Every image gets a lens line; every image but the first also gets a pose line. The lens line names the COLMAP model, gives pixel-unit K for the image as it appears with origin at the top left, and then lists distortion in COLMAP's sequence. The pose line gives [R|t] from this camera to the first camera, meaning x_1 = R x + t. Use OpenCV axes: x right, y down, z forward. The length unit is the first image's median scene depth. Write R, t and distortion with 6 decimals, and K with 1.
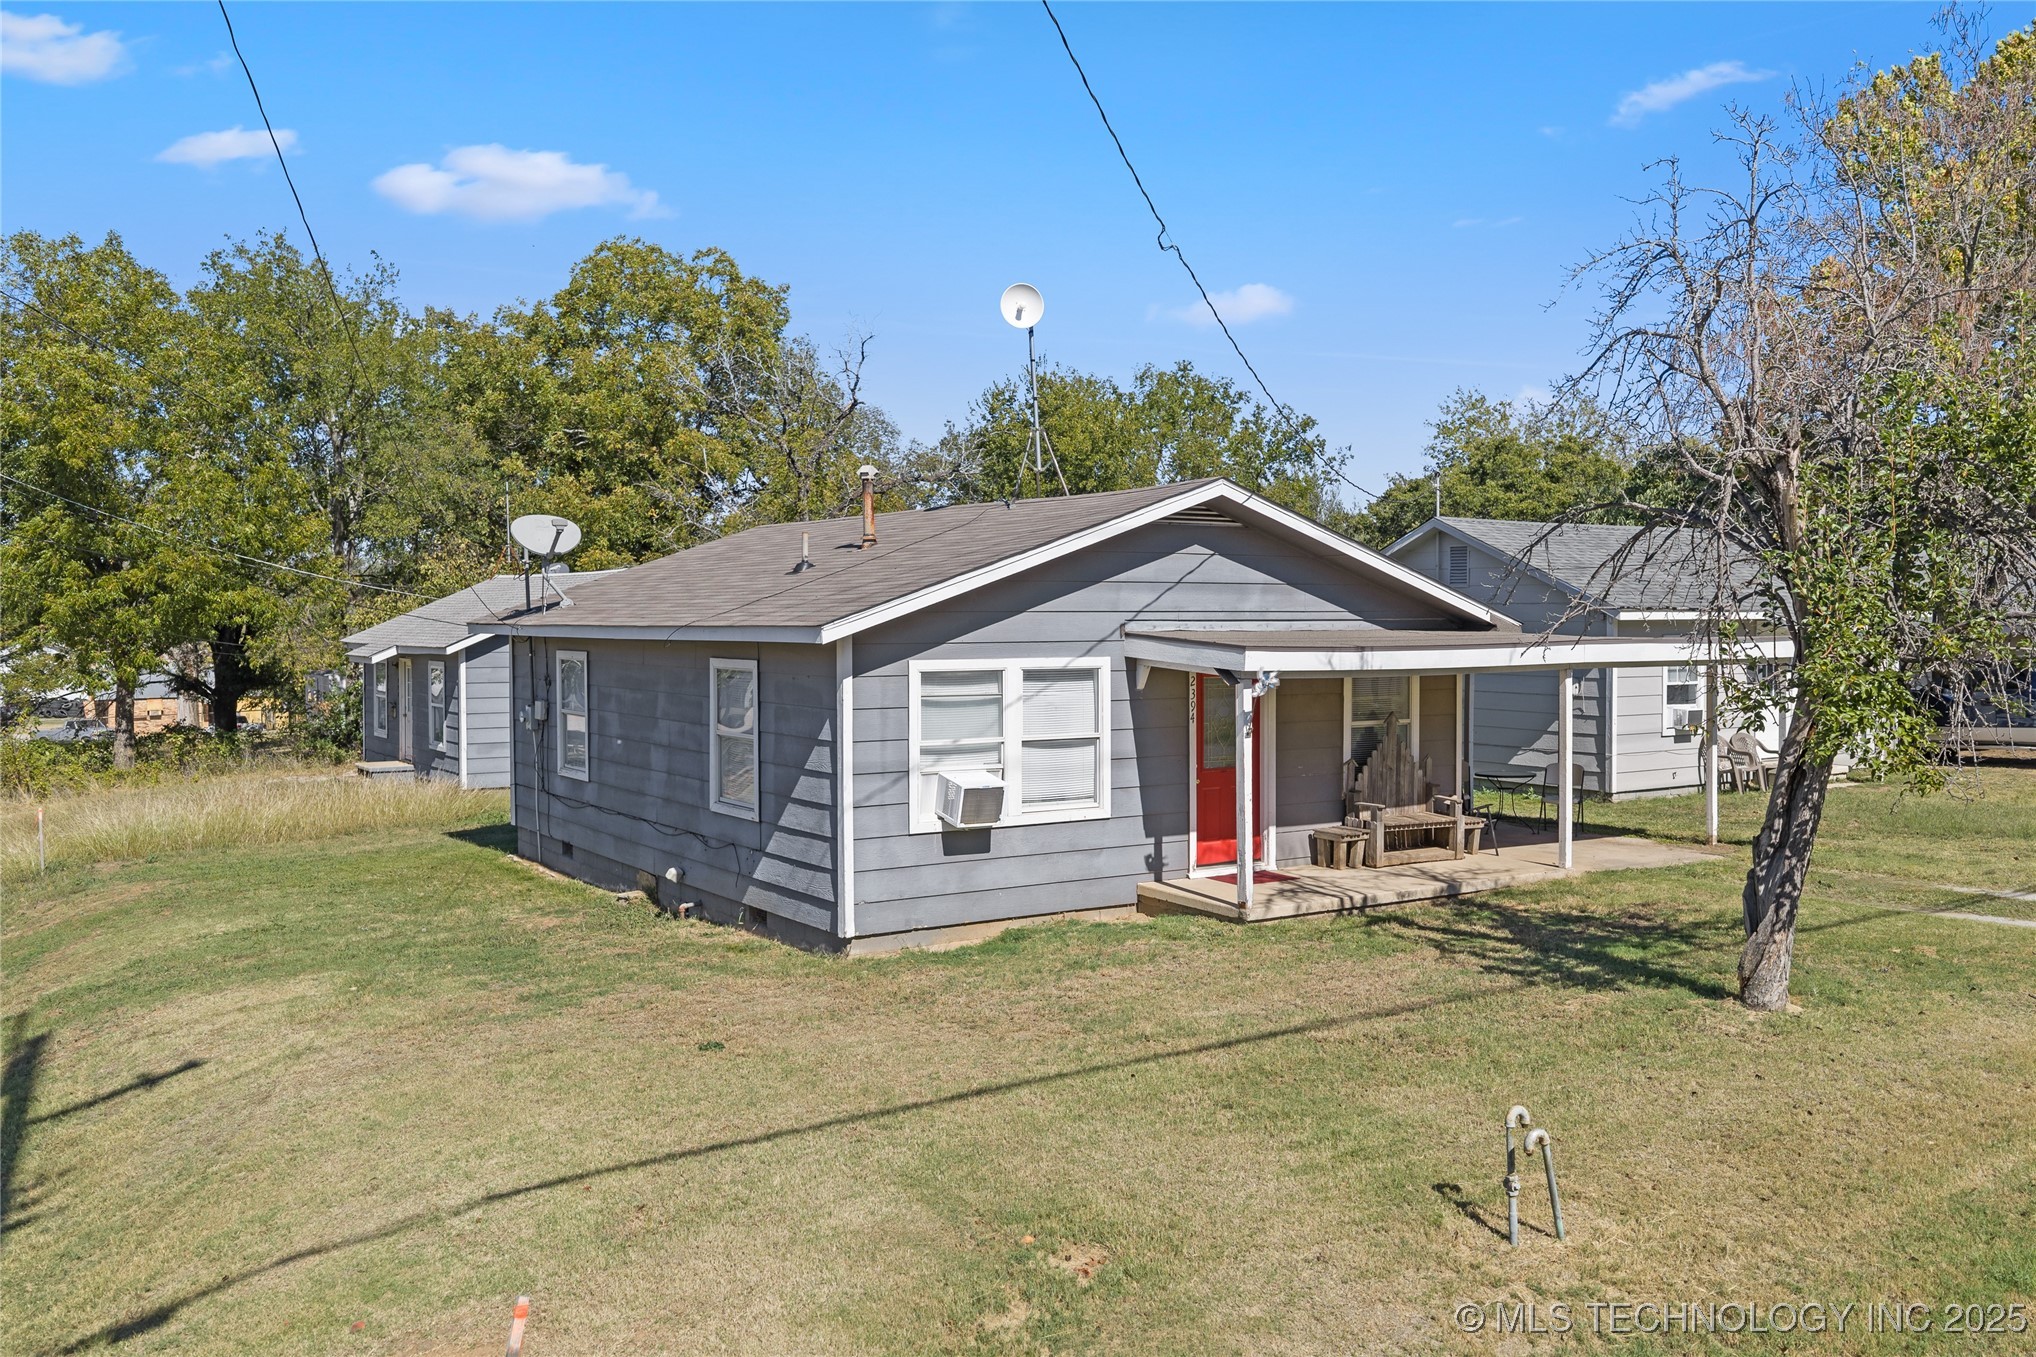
lens RADIAL K [[1760.5, 0, 1018.0], [0, 1760.5, 678.5], [0, 0, 1]] dist [-0.041640, -0.002725]
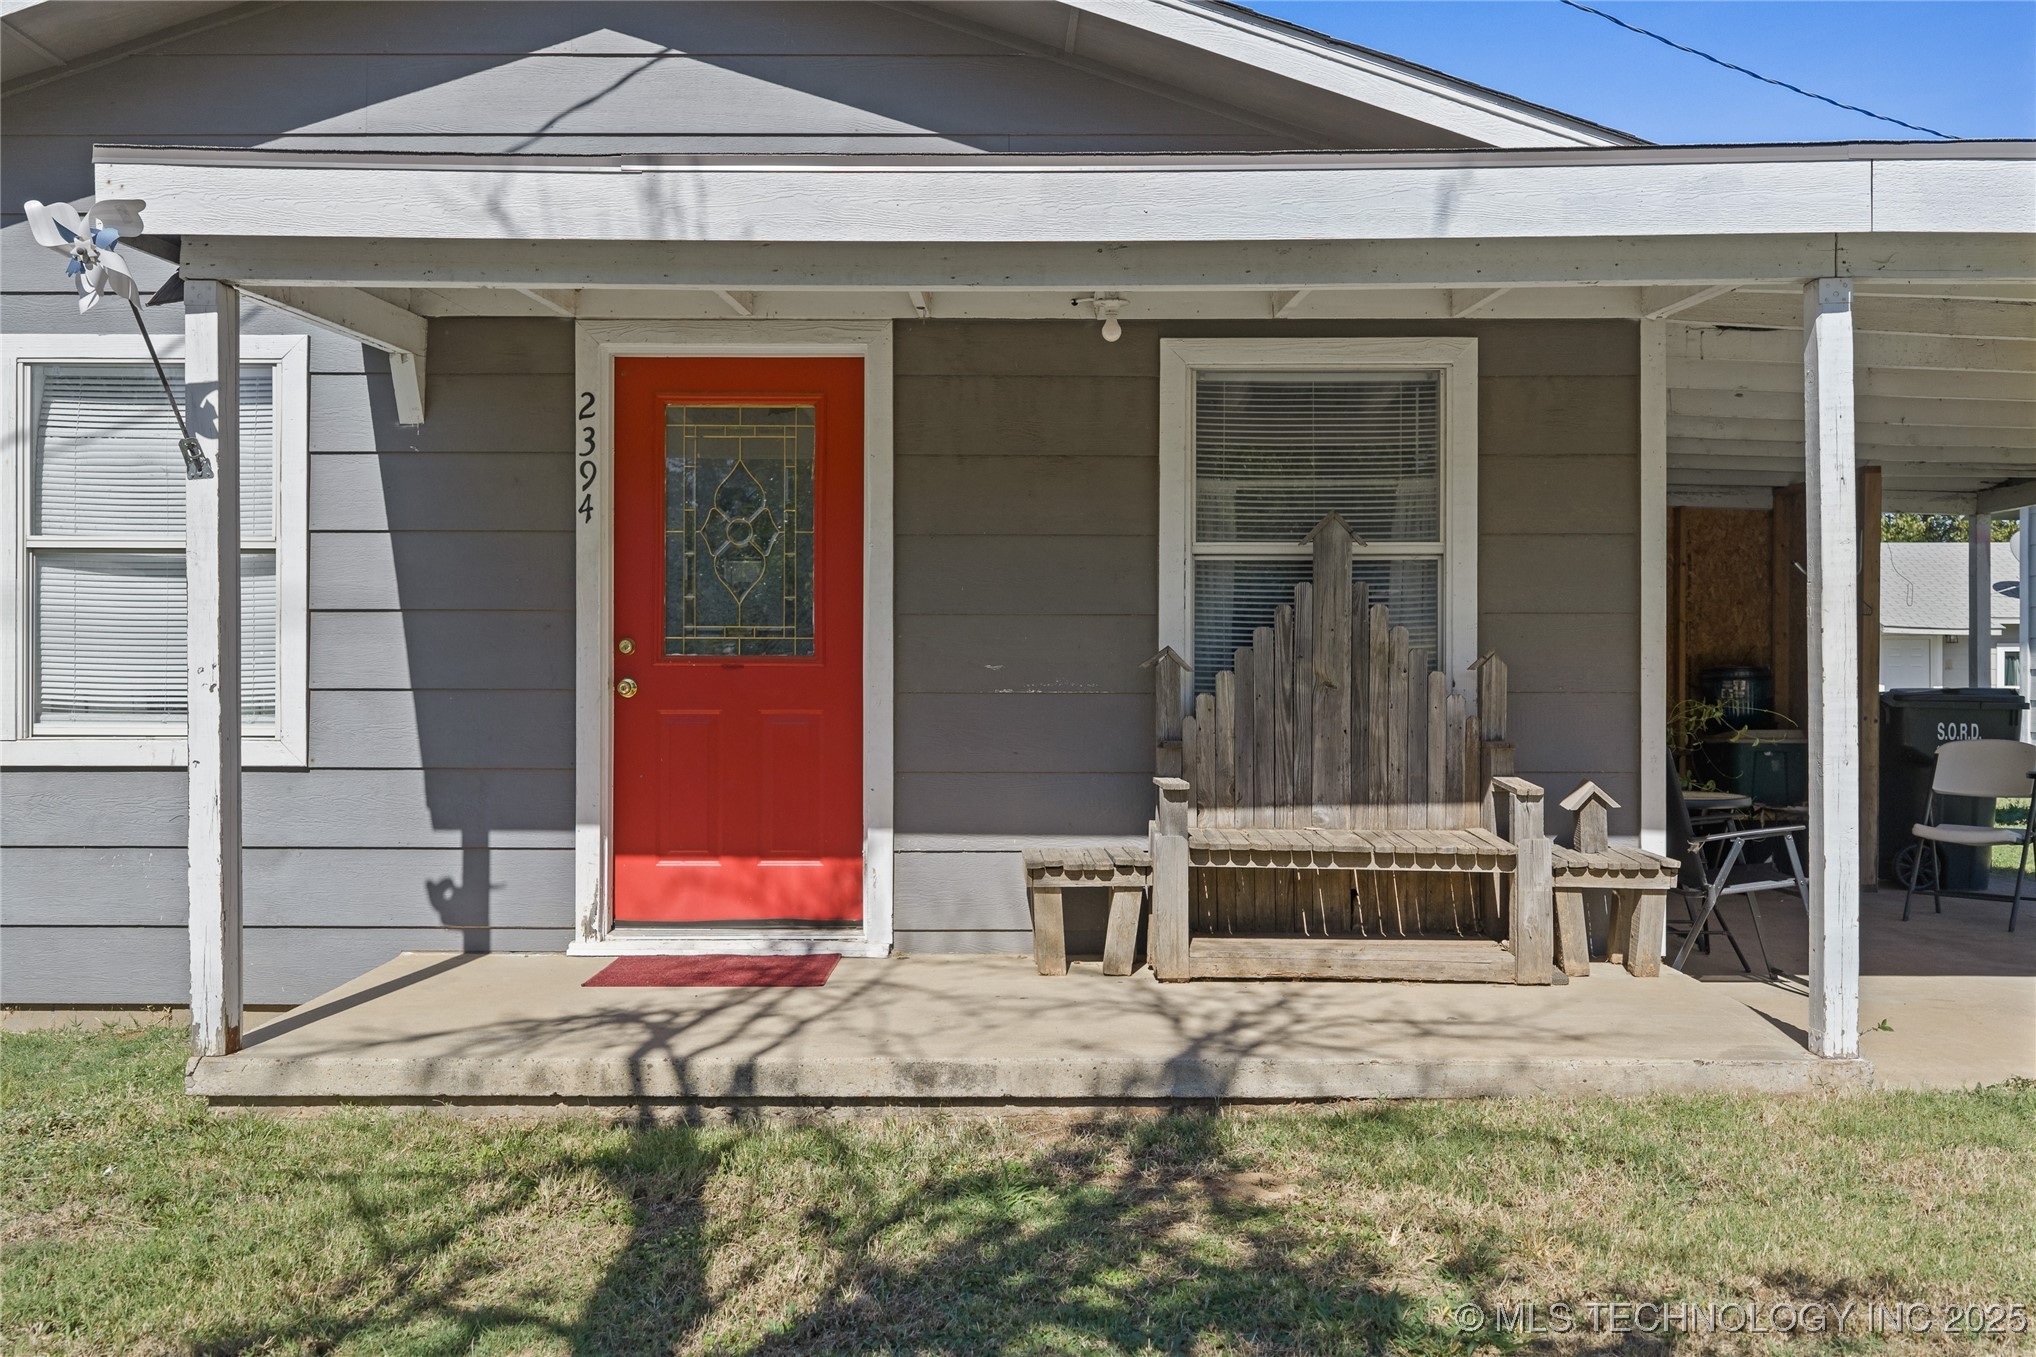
lens RADIAL K [[1760.5, 0, 1018.0], [0, 1760.5, 678.5], [0, 0, 1]] dist [-0.041640, -0.002725]
pose [[0.847852, 0.002840, -0.530225, 0.369257], [-0.024338, 0.999140, -0.033566, 0.068312], [0.529674, 0.041363, 0.847192, 0.755885]]
